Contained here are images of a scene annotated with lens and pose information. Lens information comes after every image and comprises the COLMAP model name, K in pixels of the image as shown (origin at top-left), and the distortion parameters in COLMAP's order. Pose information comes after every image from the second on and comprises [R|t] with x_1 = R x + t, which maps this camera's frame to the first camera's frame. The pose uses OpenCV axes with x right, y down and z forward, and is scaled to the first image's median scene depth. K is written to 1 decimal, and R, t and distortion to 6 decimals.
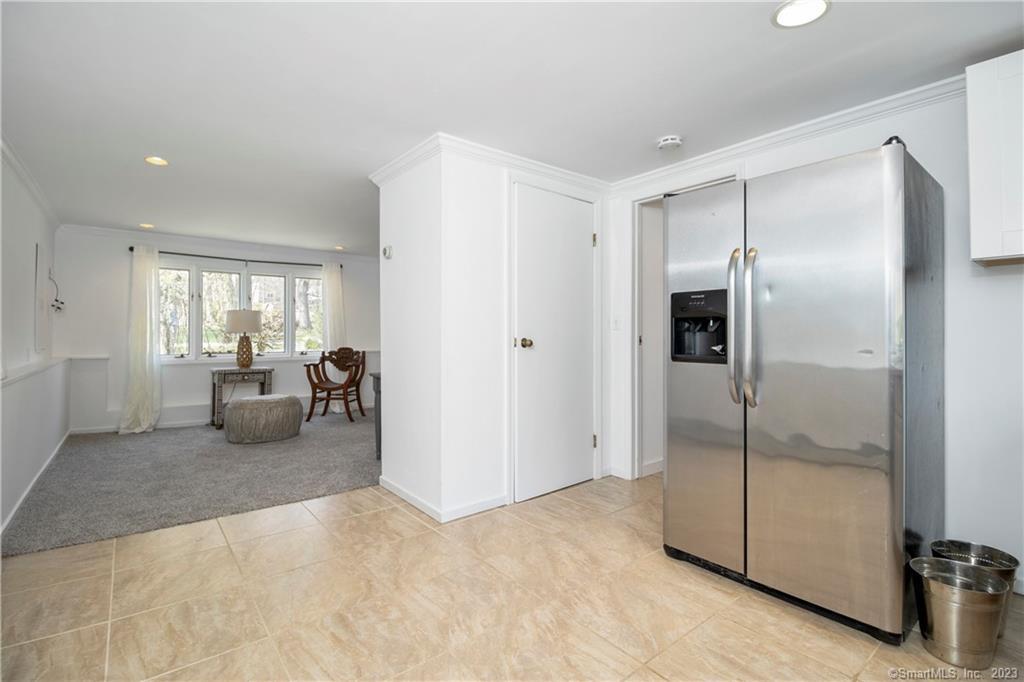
lens RADIAL K [[480.4, 0, 511.5], [0, 480.4, 335.6], [0, 0, 1]] dist [-0.009468, -0.002288]
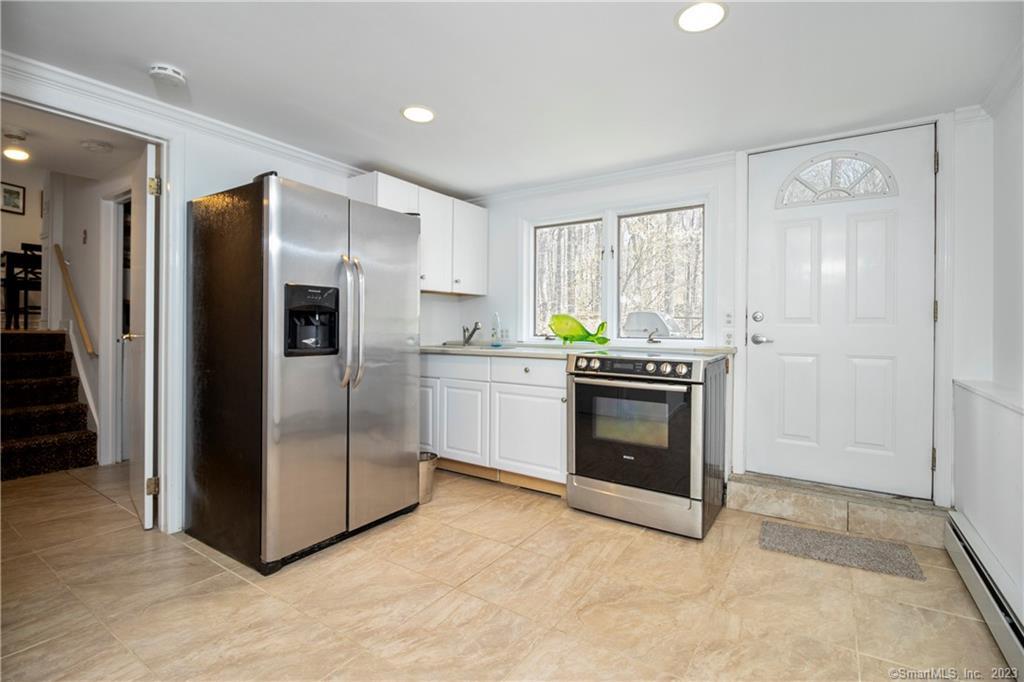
lens RADIAL K [[480.4, 0, 509.8], [0, 480.4, 333.4], [0, 0, 1]] dist [-0.009468, -0.002288]
pose [[-0.311275, -0.013303, 0.950227, -0.779503], [-0.005155, 0.999911, 0.012309, -0.006702], [-0.950306, -0.001067, -0.311316, 1.006815]]
